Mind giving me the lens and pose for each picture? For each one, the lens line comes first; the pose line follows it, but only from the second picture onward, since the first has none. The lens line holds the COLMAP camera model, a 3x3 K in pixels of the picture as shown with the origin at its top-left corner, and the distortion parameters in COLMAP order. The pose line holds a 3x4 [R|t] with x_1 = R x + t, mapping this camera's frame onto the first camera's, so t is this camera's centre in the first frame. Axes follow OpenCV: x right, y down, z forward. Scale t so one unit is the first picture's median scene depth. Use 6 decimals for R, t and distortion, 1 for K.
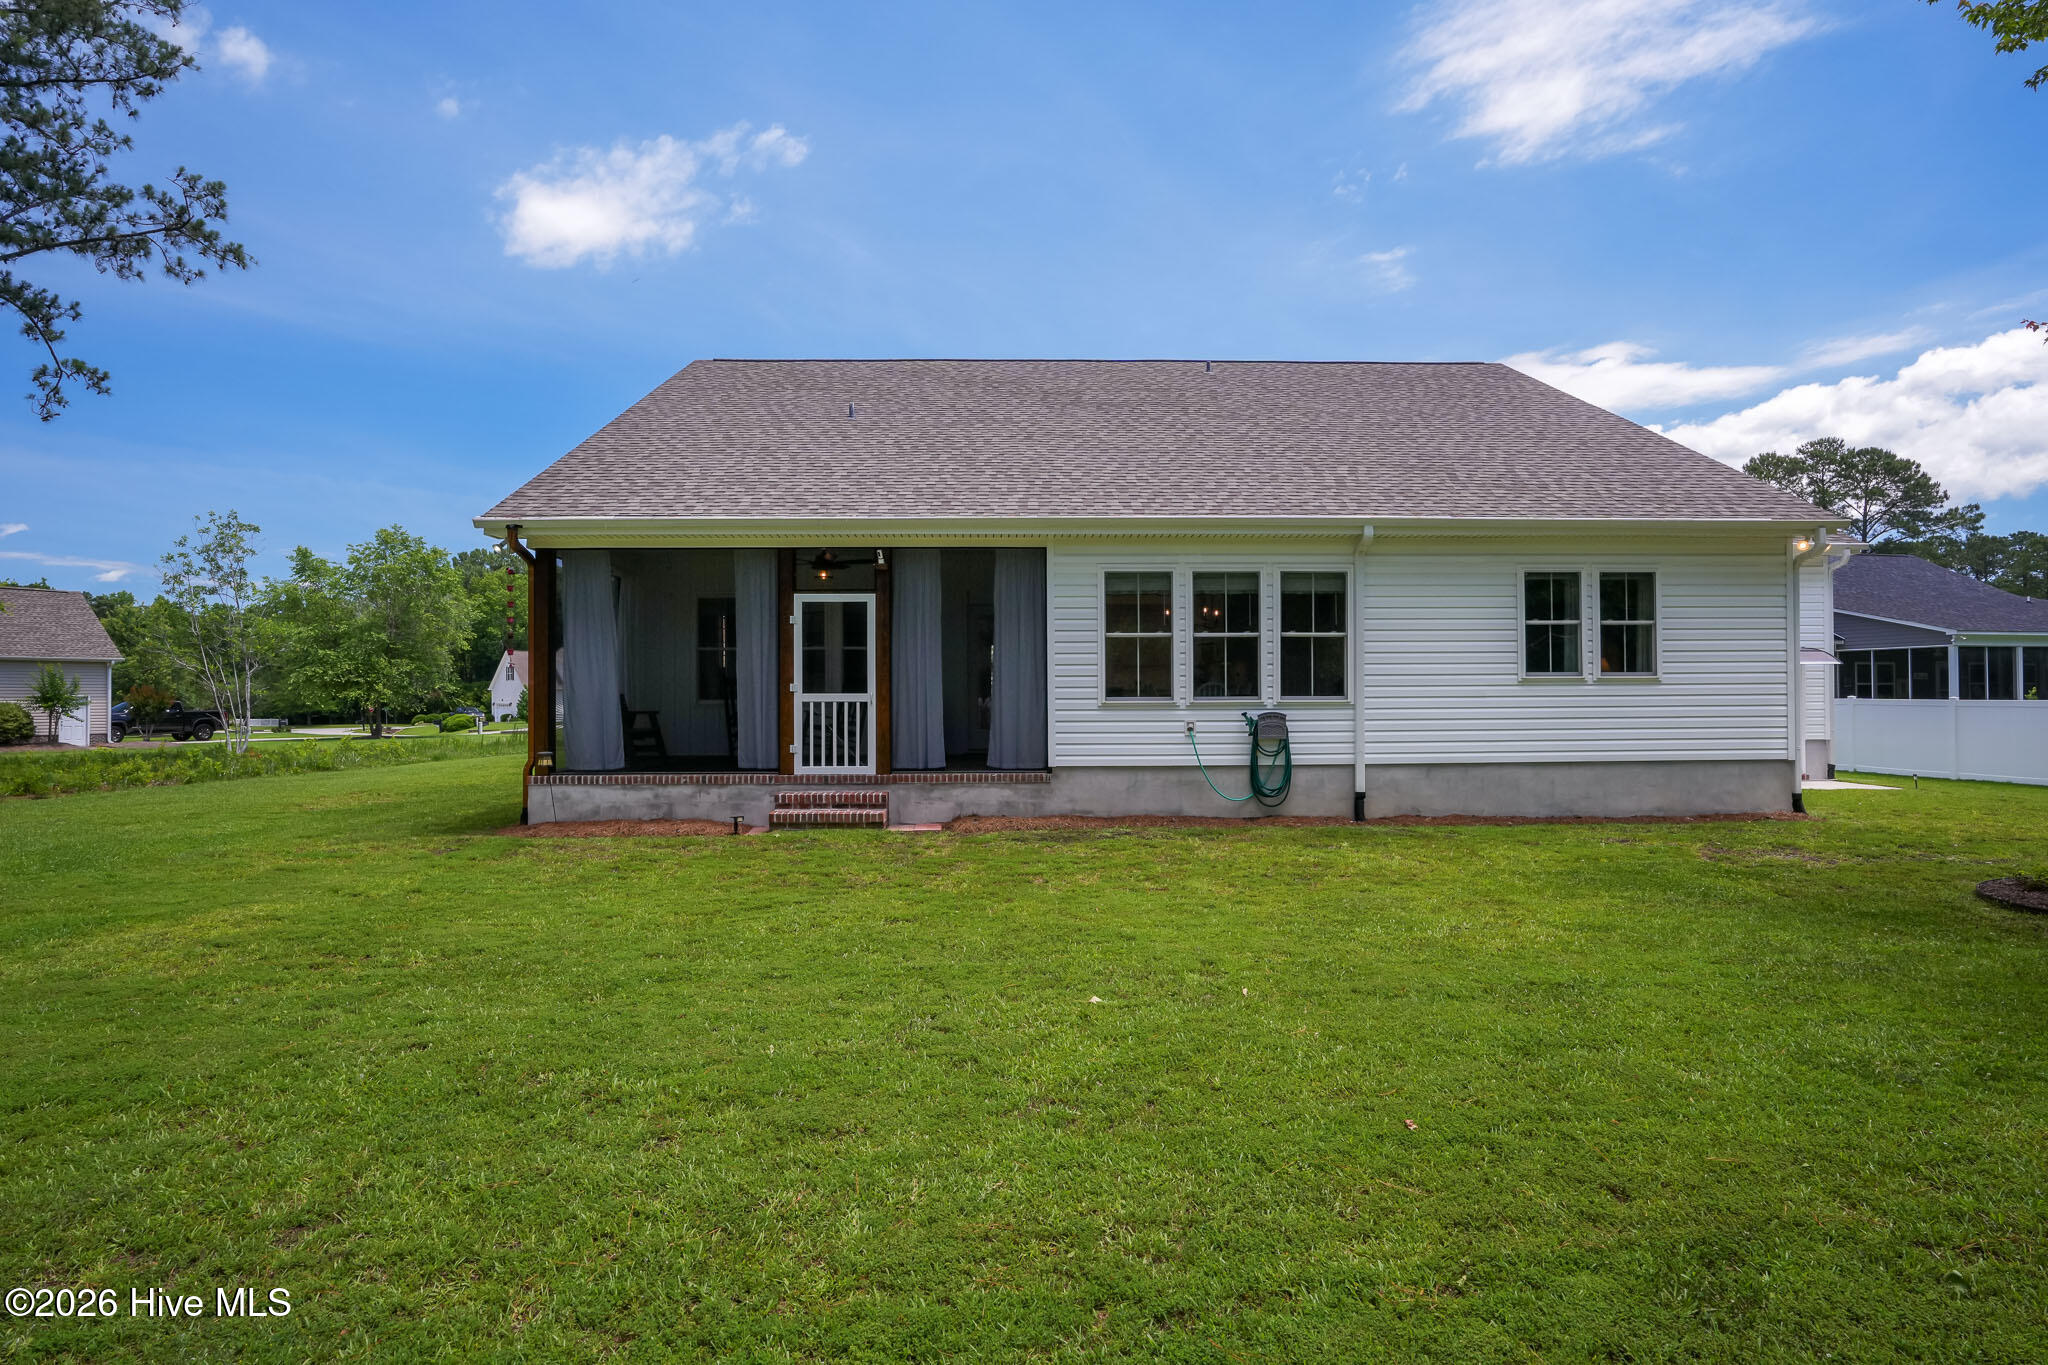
lens RADIAL K [[1157.4, 0, 1023.3], [0, 1157.4, 691.8], [0, 0, 1]] dist [-0.032206, 0.002872]
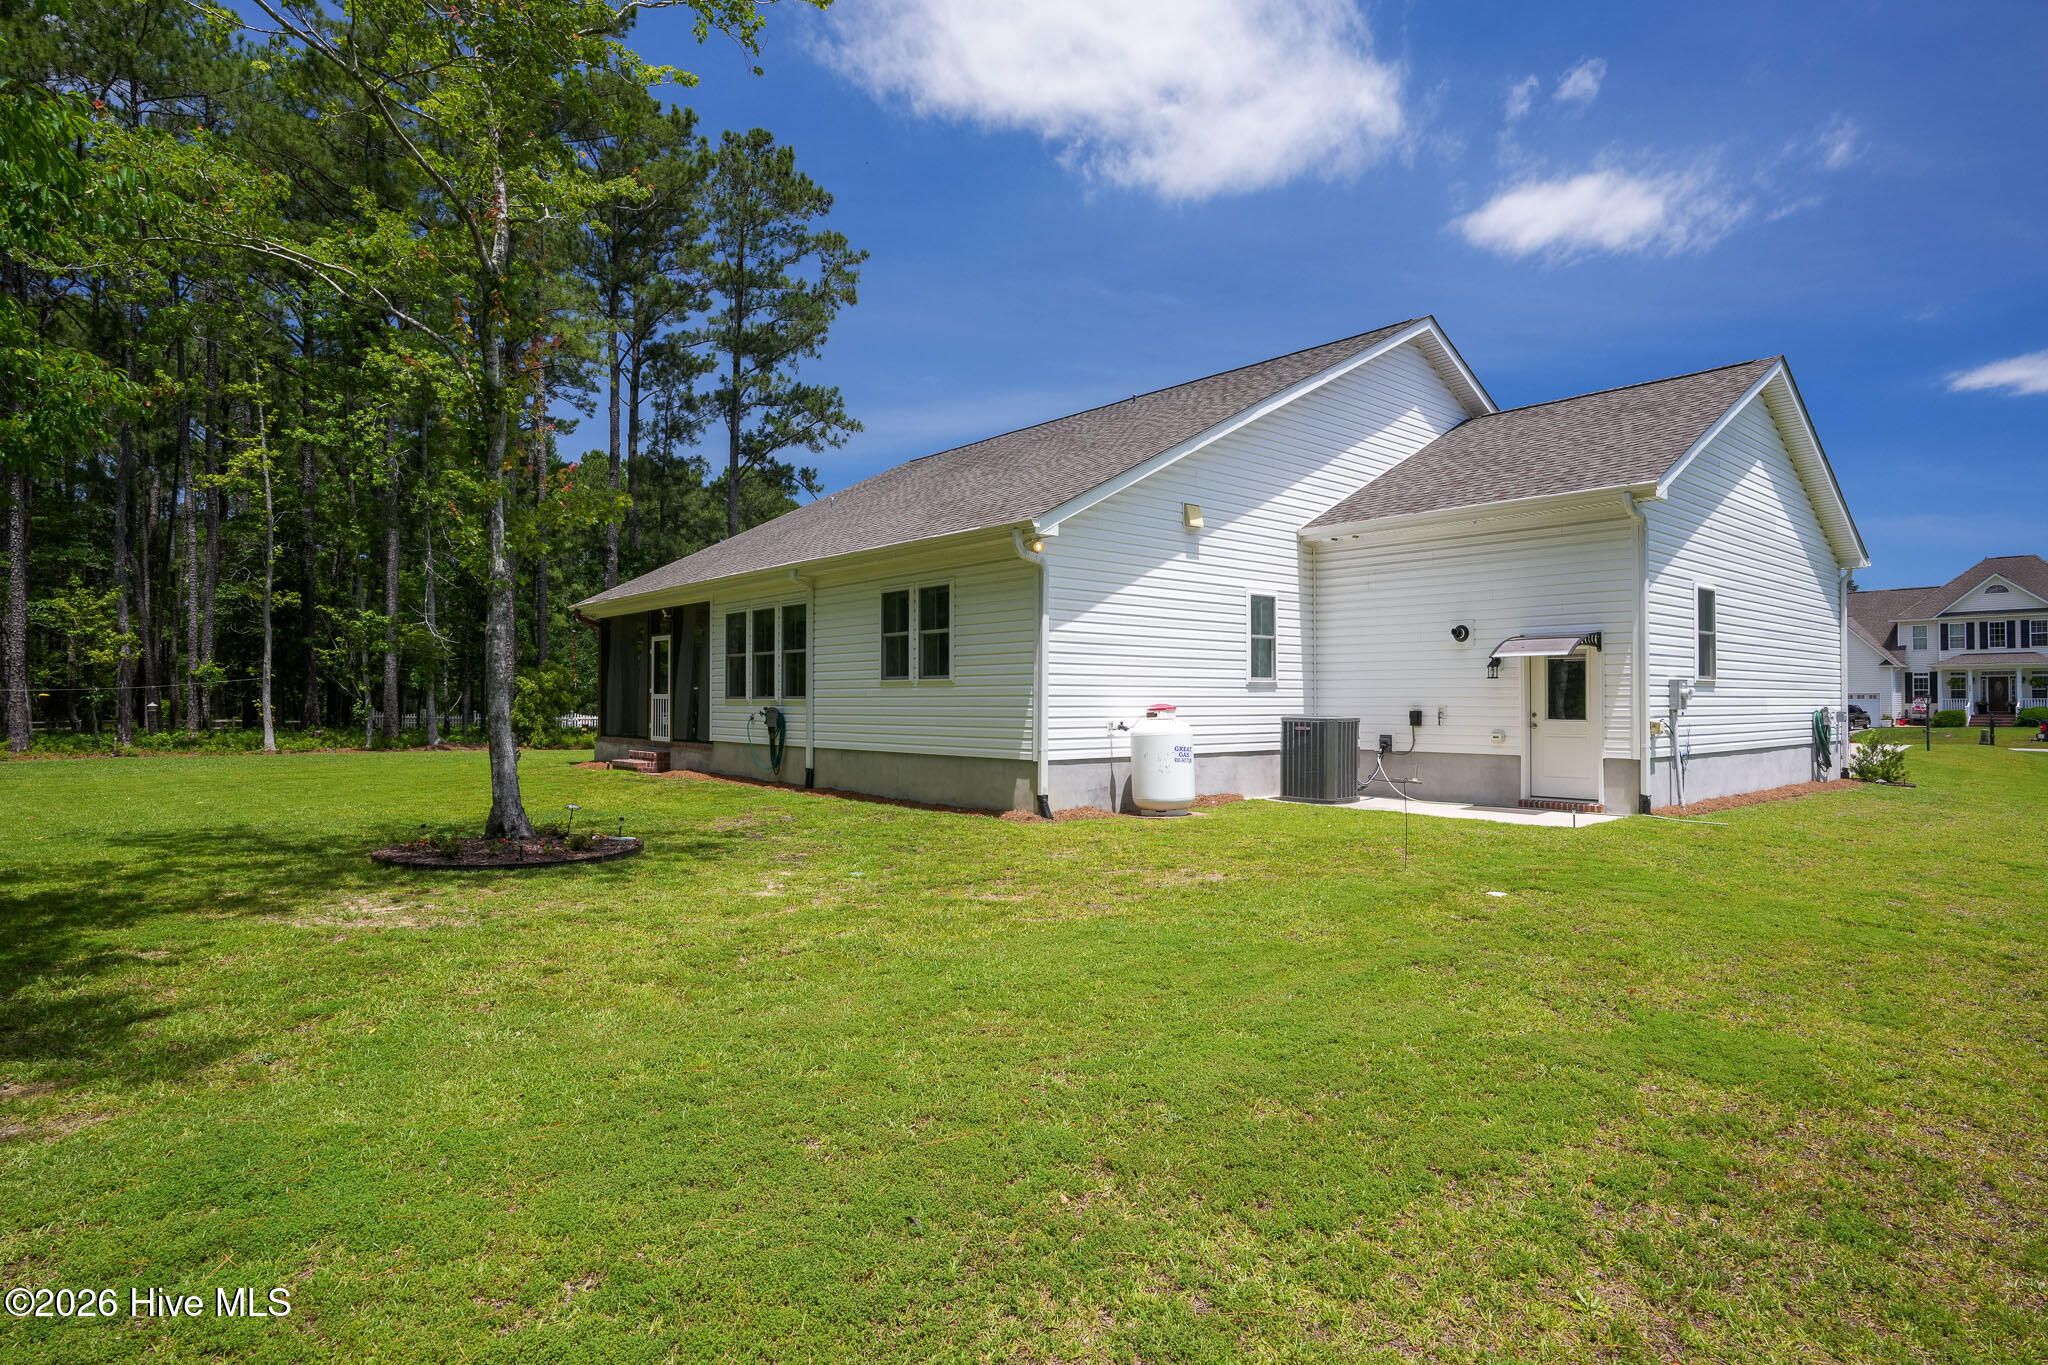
lens RADIAL K [[1089.8, 0, 1026.1], [0, 1089.8, 687.1], [0, 0, 1]] dist [-0.026665, -0.000427]
pose [[0.630187, -0.002814, -0.776438, 1.432281], [0.003229, 0.999994, -0.001003, -0.004890], [0.776436, -0.001876, 0.630193, 0.399218]]
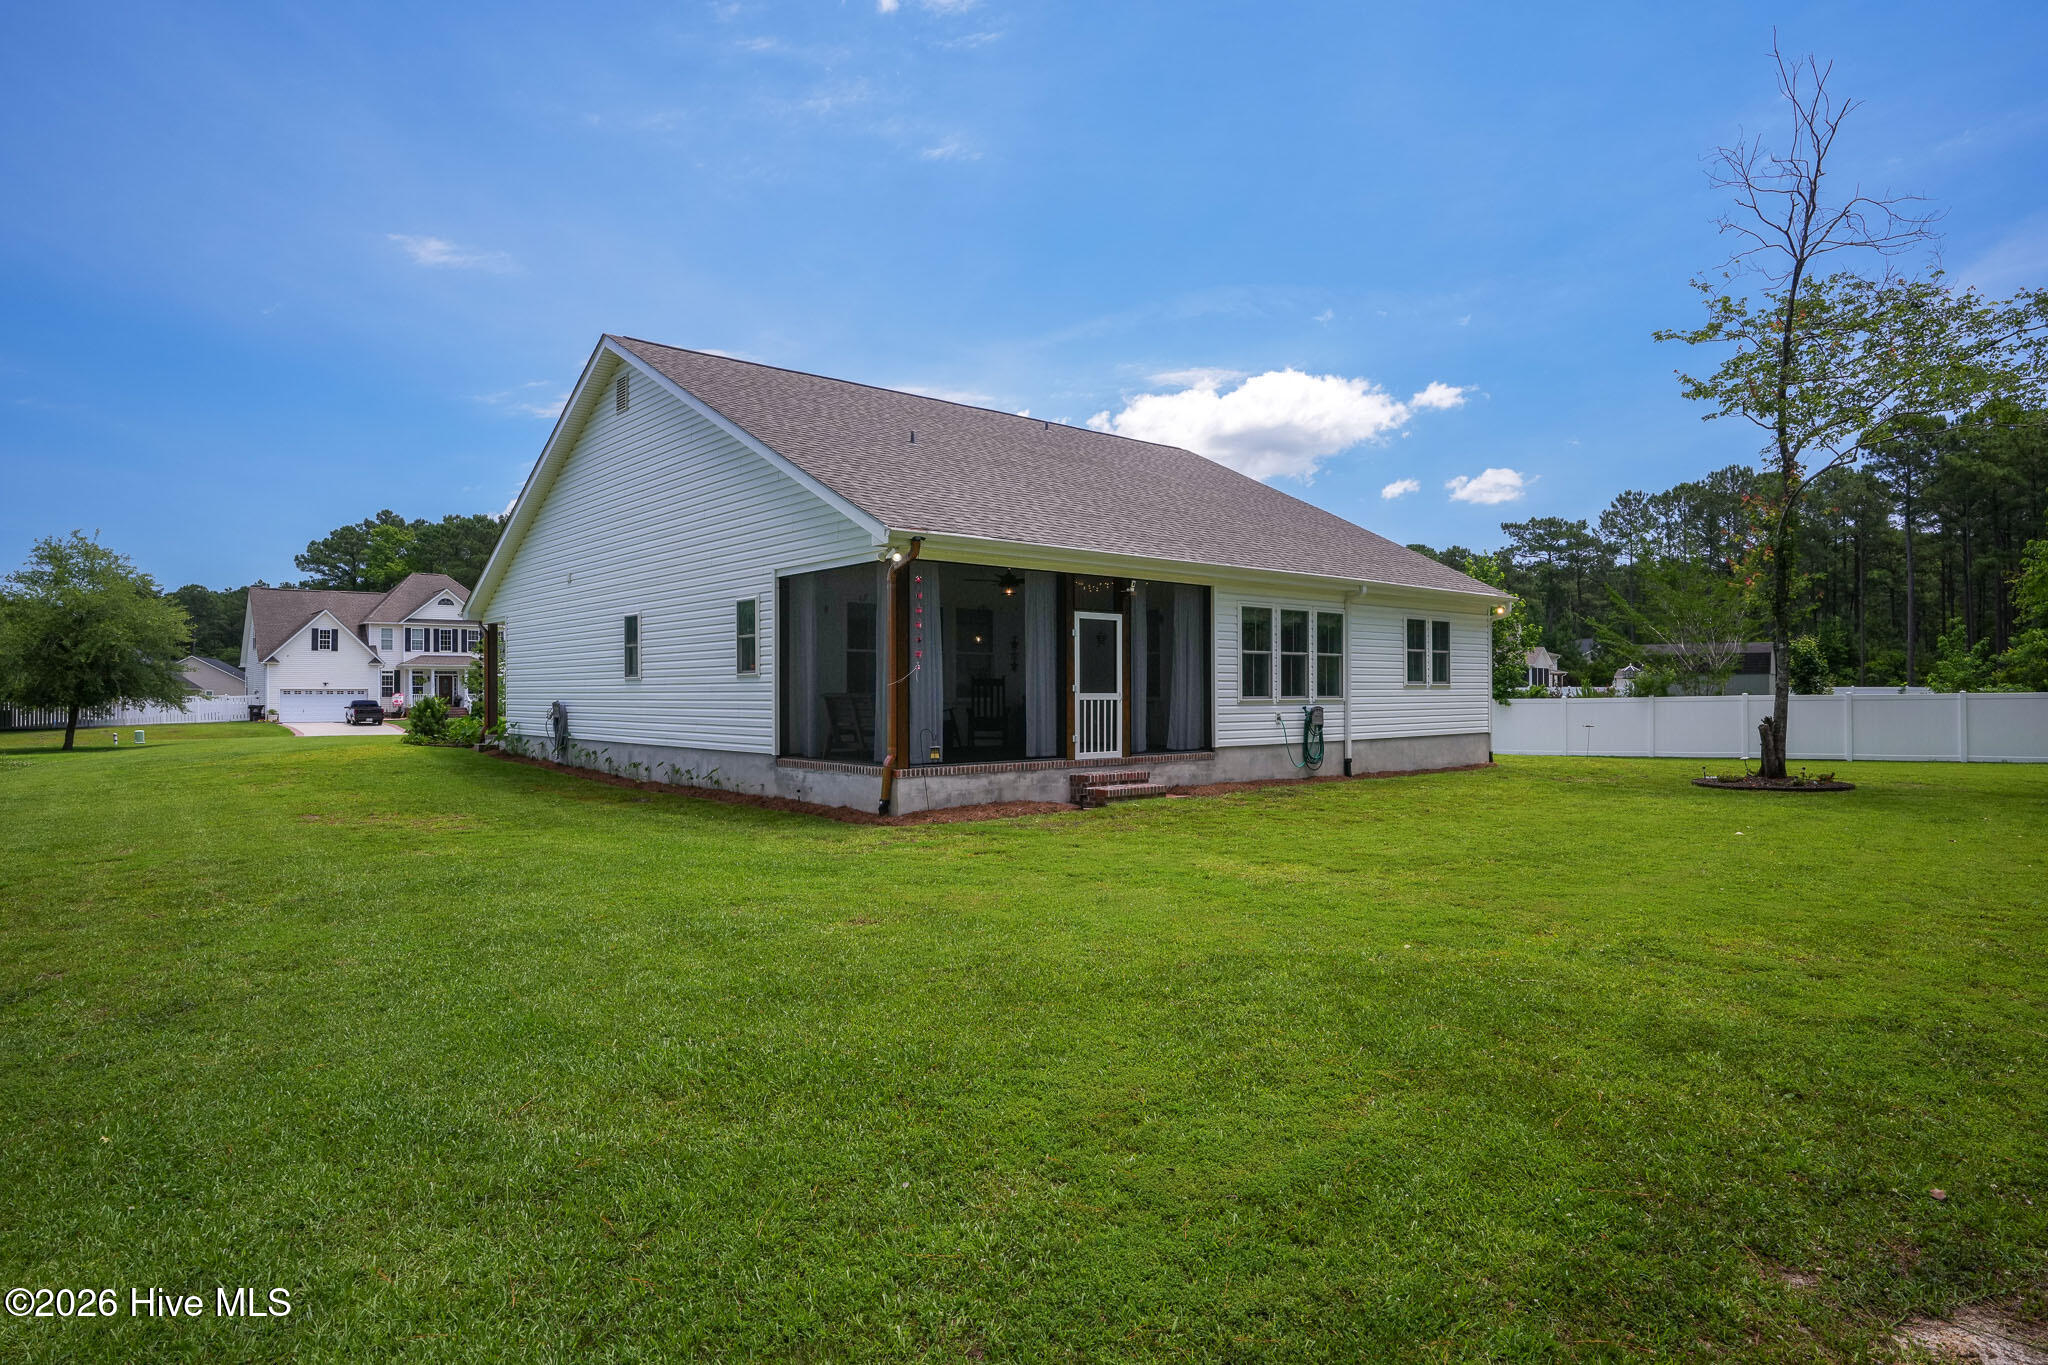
lens RADIAL K [[1157.4, 0, 1041.3], [0, 1157.4, 679.8], [0, 0, 1]] dist [-0.032206, 0.002872]
pose [[0.771205, 0.009646, 0.636514, -0.998237], [-0.007256, 0.999953, -0.006362, -0.004609], [-0.636546, 0.000288, 0.771239, 0.079639]]
